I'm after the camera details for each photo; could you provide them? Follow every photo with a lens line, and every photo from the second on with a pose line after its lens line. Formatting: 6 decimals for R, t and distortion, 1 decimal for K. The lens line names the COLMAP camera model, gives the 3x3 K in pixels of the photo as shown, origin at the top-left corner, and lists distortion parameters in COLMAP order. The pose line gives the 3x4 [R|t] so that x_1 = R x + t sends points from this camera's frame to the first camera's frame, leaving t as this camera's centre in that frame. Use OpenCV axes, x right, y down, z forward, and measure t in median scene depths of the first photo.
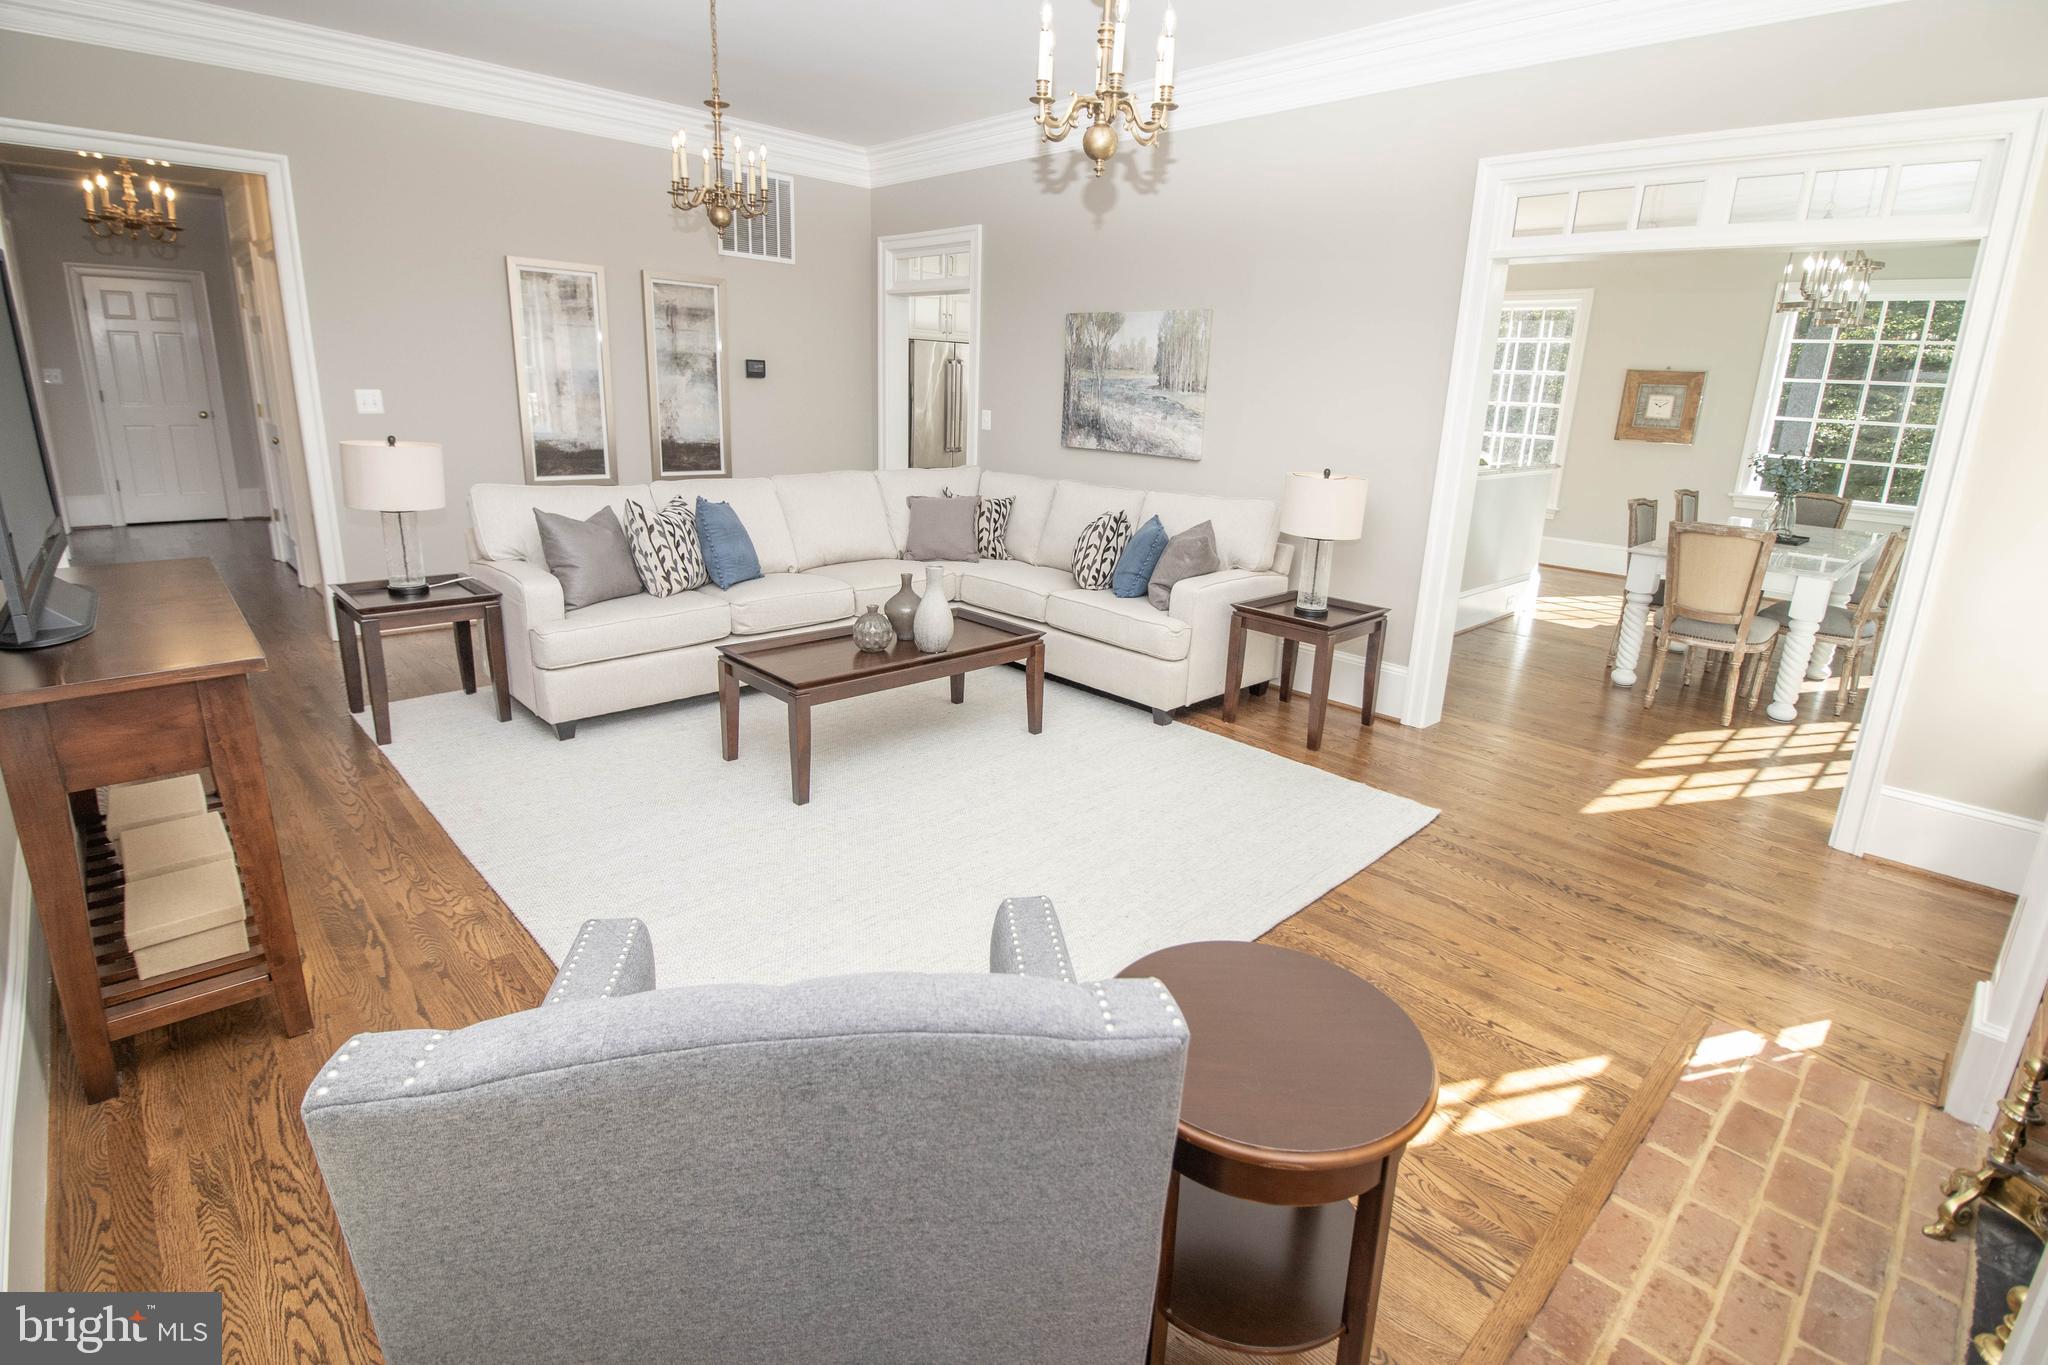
lens RADIAL K [[970.3, 0, 1024.8], [0, 970.3, 669.5], [0, 0, 1]] dist [0.003680, -0.000191]
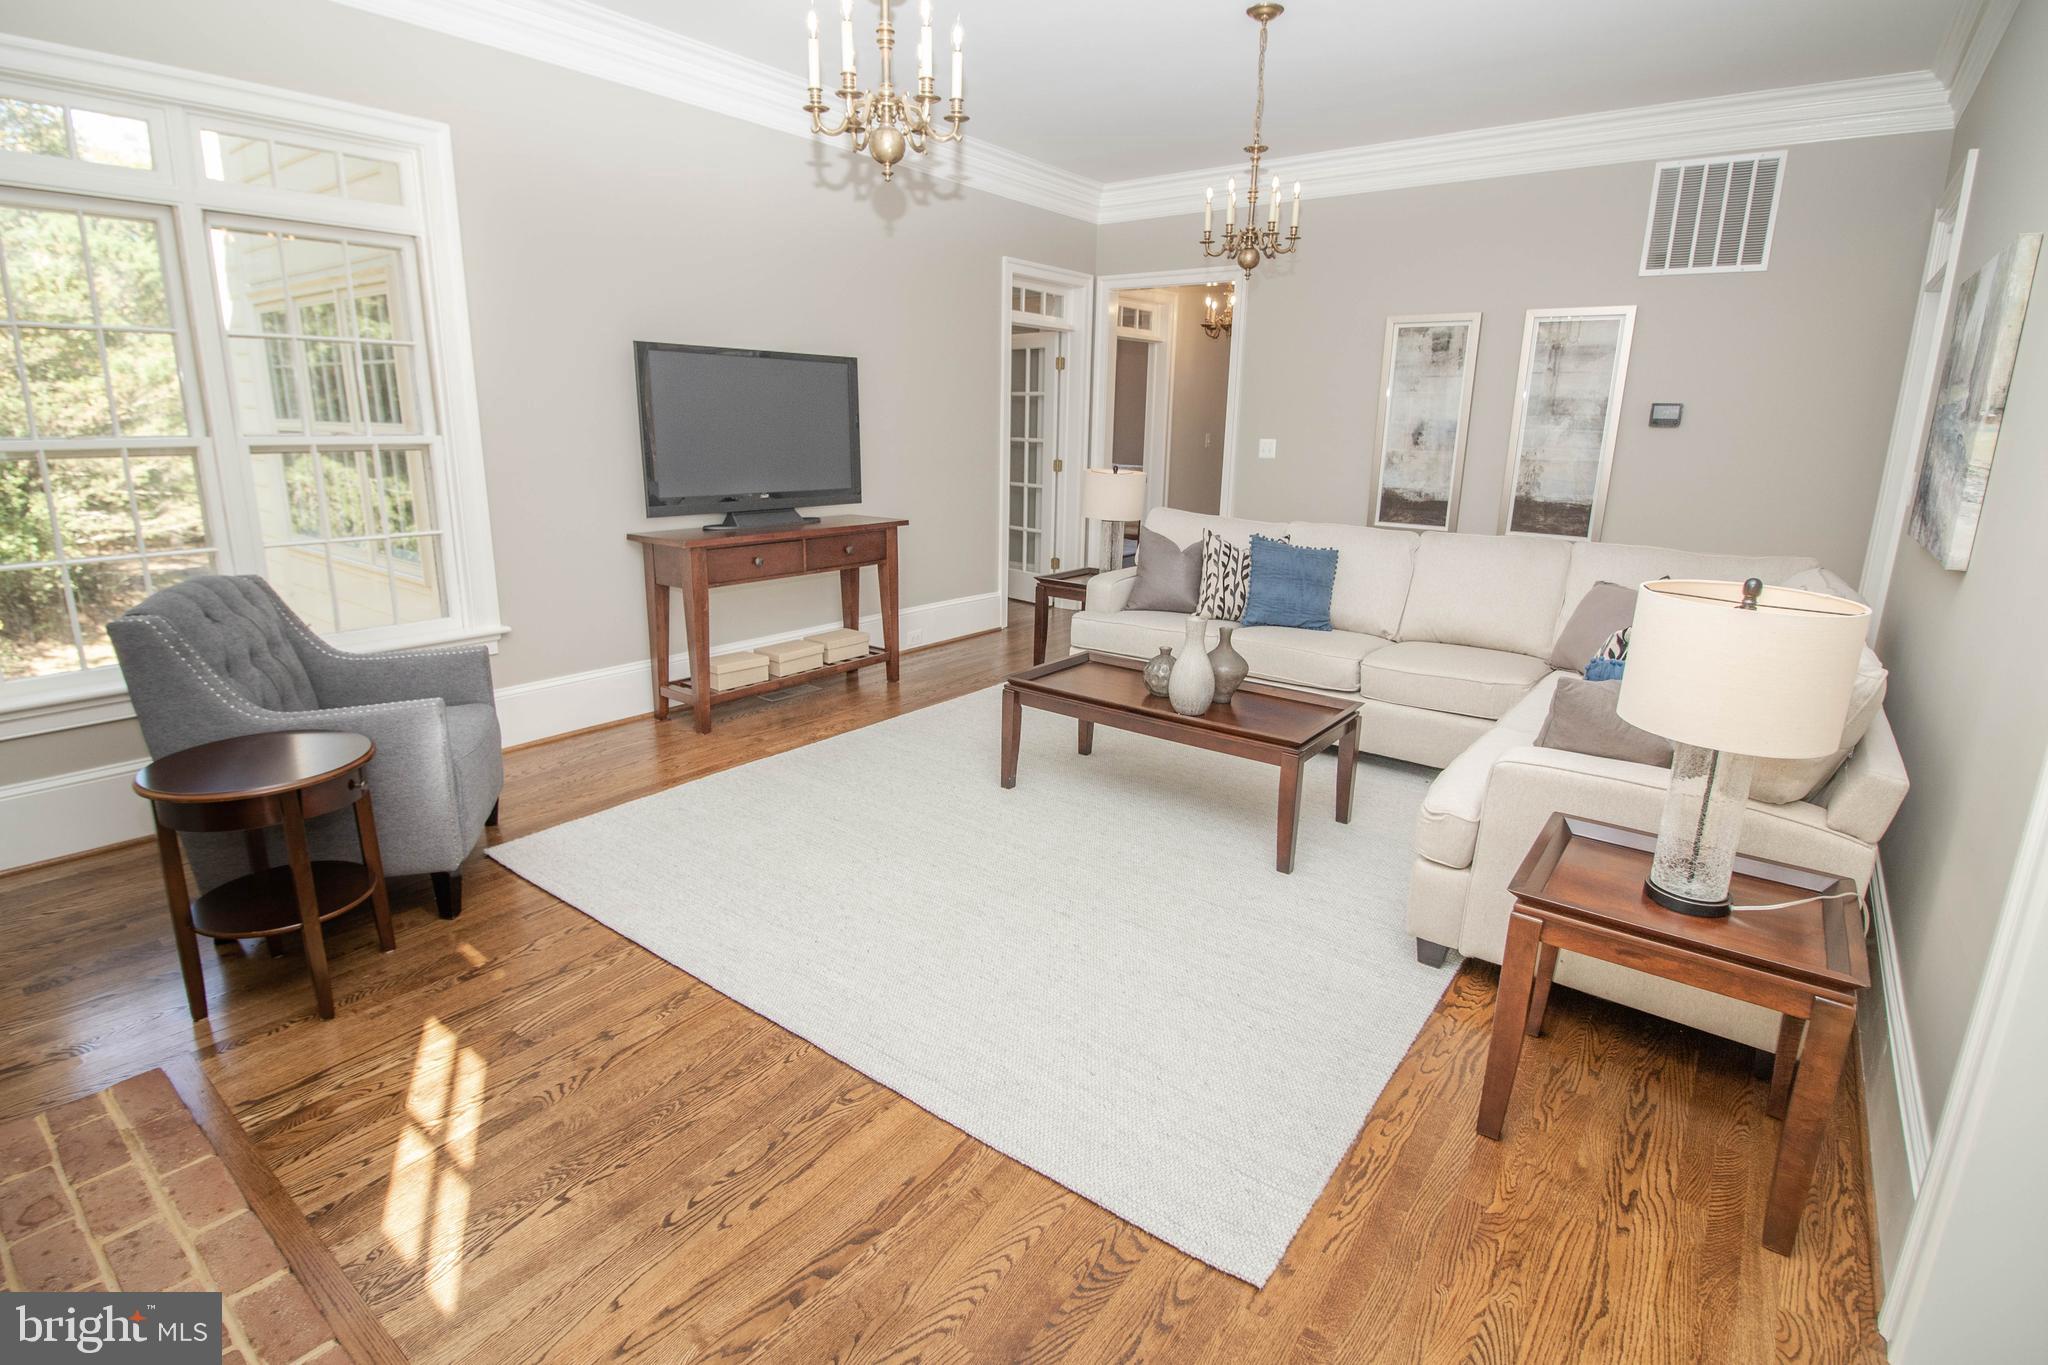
lens RADIAL K [[980.7, 0, 1024.0], [0, 980.7, 682.5], [0, 0, 1]] dist [-0.006768, 0.000313]
pose [[0.145495, 0.228335, -0.962650, 0.761889], [-0.292136, 0.939534, 0.178698, -0.168085], [0.945245, 0.255225, 0.203402, 0.700001]]
